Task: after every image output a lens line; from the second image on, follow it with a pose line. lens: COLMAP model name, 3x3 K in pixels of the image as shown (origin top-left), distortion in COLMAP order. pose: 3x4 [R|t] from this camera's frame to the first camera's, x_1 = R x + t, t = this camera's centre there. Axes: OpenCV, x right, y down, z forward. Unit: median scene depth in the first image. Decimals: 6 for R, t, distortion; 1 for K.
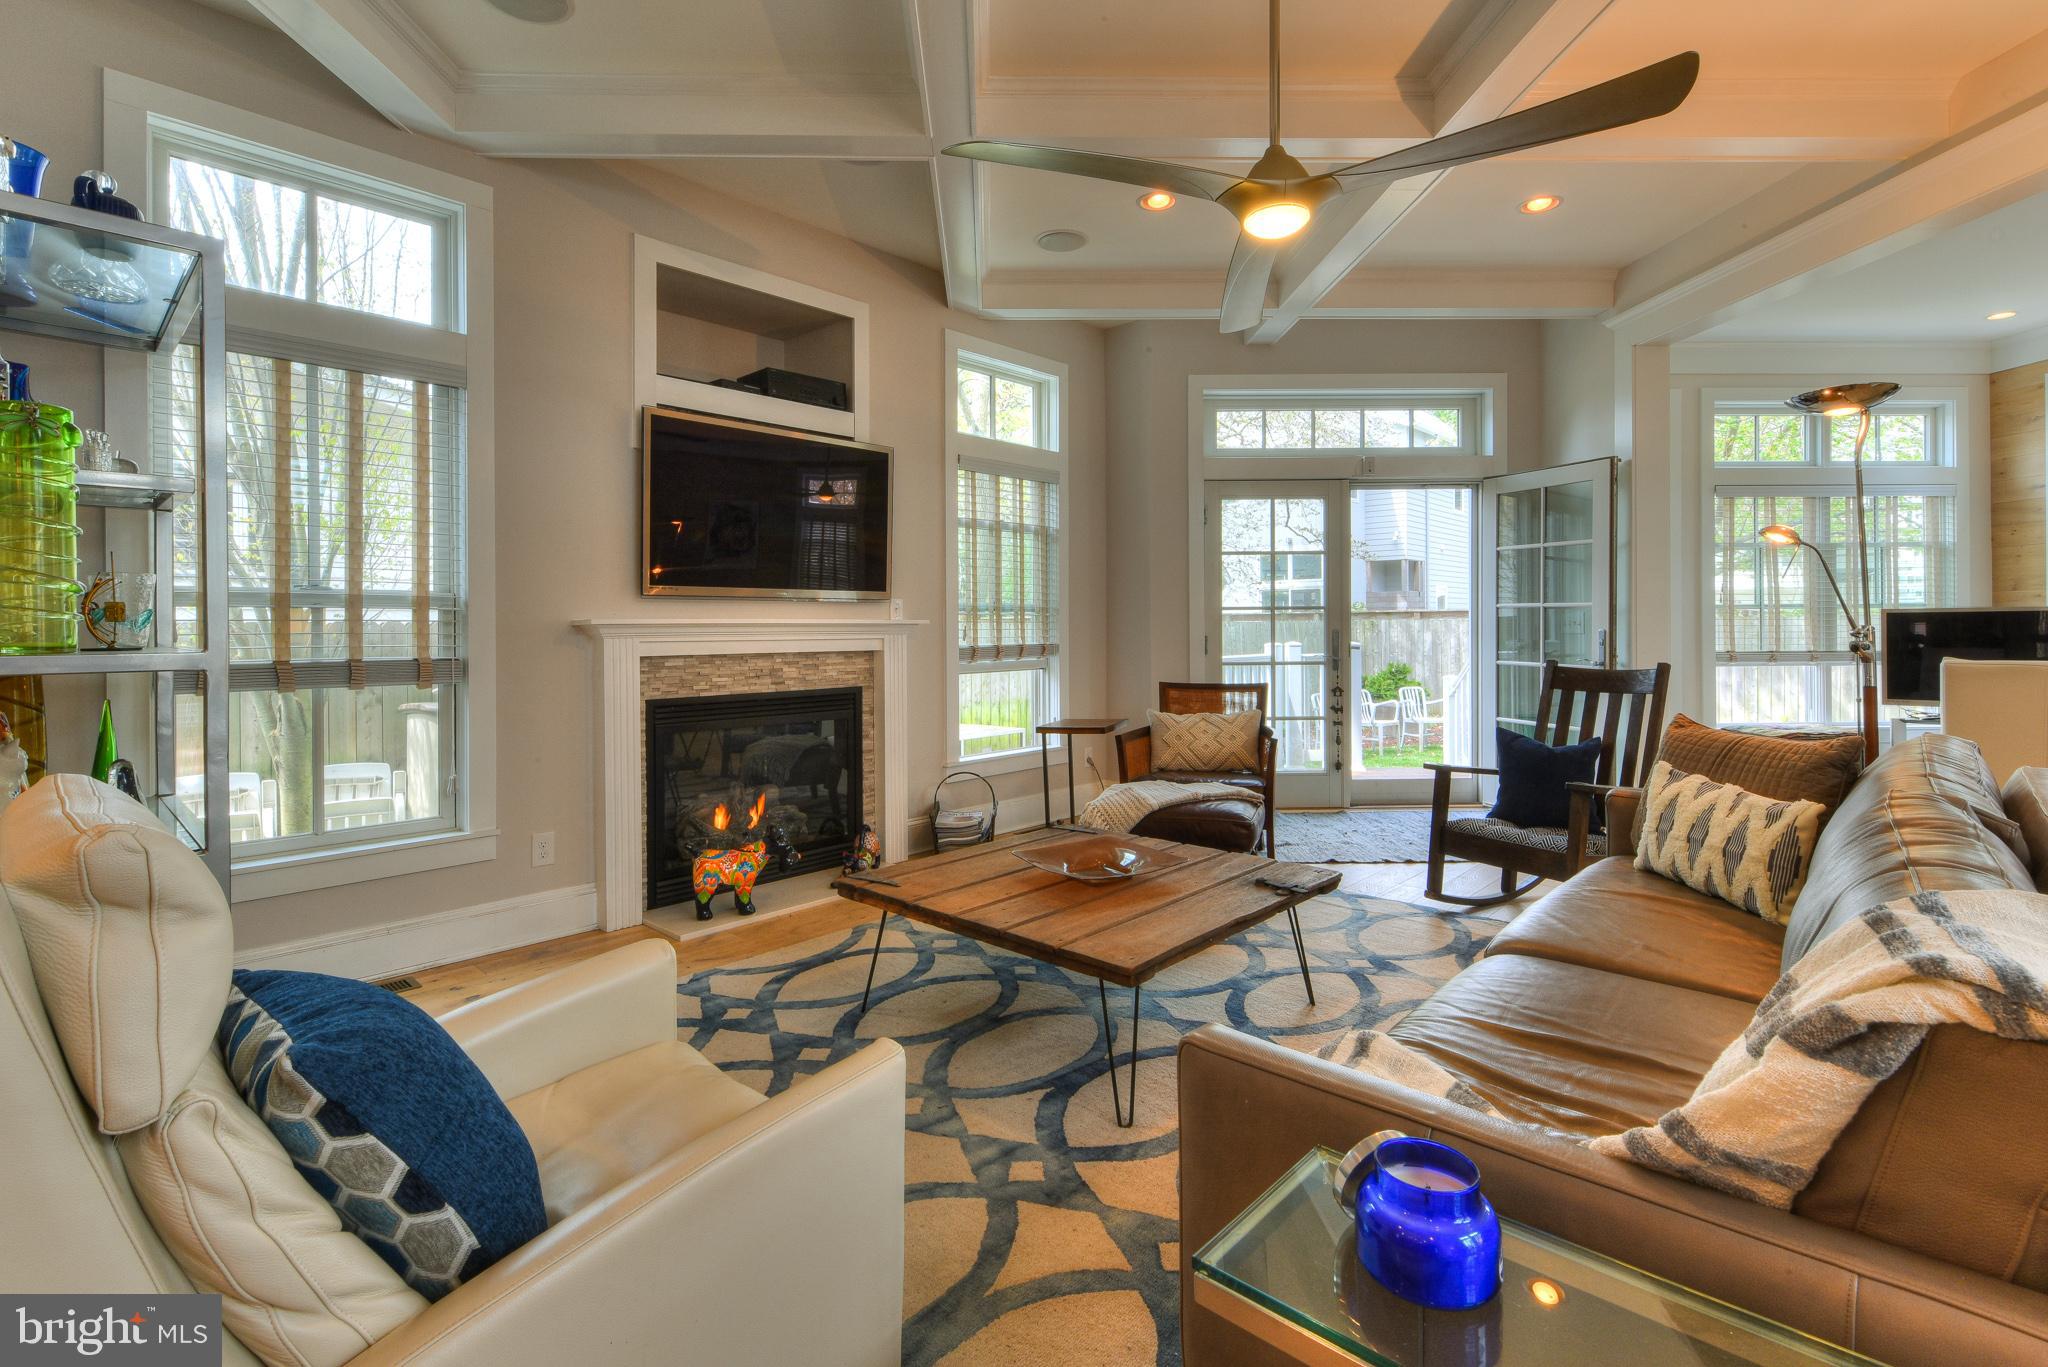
lens RADIAL K [[910.2, 0, 1022.8], [0, 910.2, 642.7], [0, 0, 1]] dist [-0.002221, 0.000252]
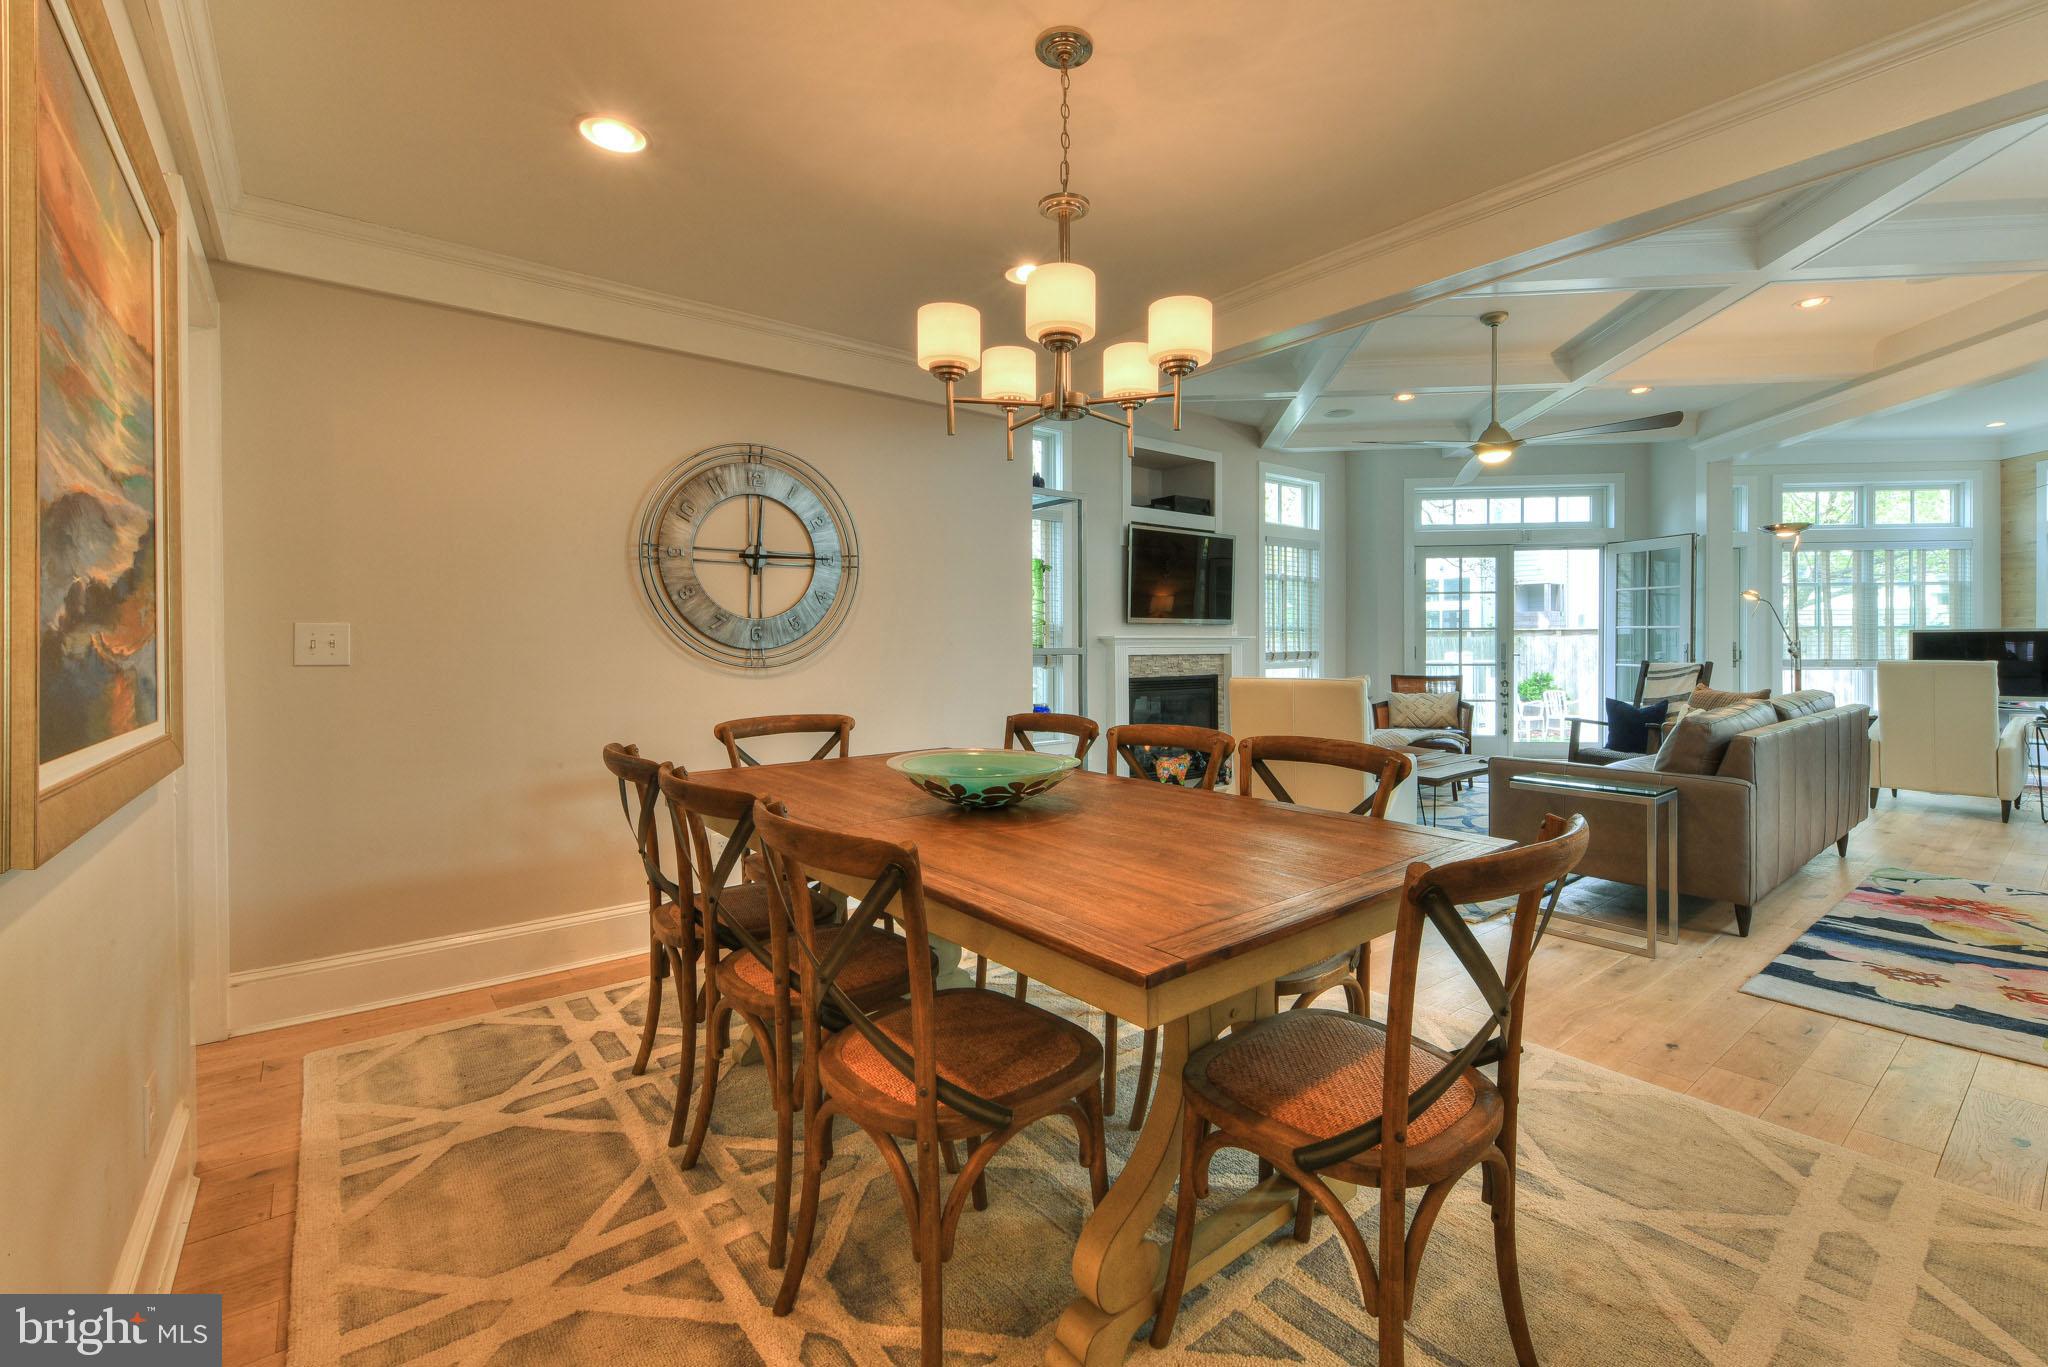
lens RADIAL K [[851.7, 0, 1050.0], [0, 851.7, 657.8], [0, 0, 1]] dist [-0.009326, 0.000475]
pose [[0.991661, 0.005193, -0.128767, -0.233996], [-0.005084, 0.999986, 0.001176, 0.013234], [0.128772, -0.000511, 0.991674, -0.526995]]
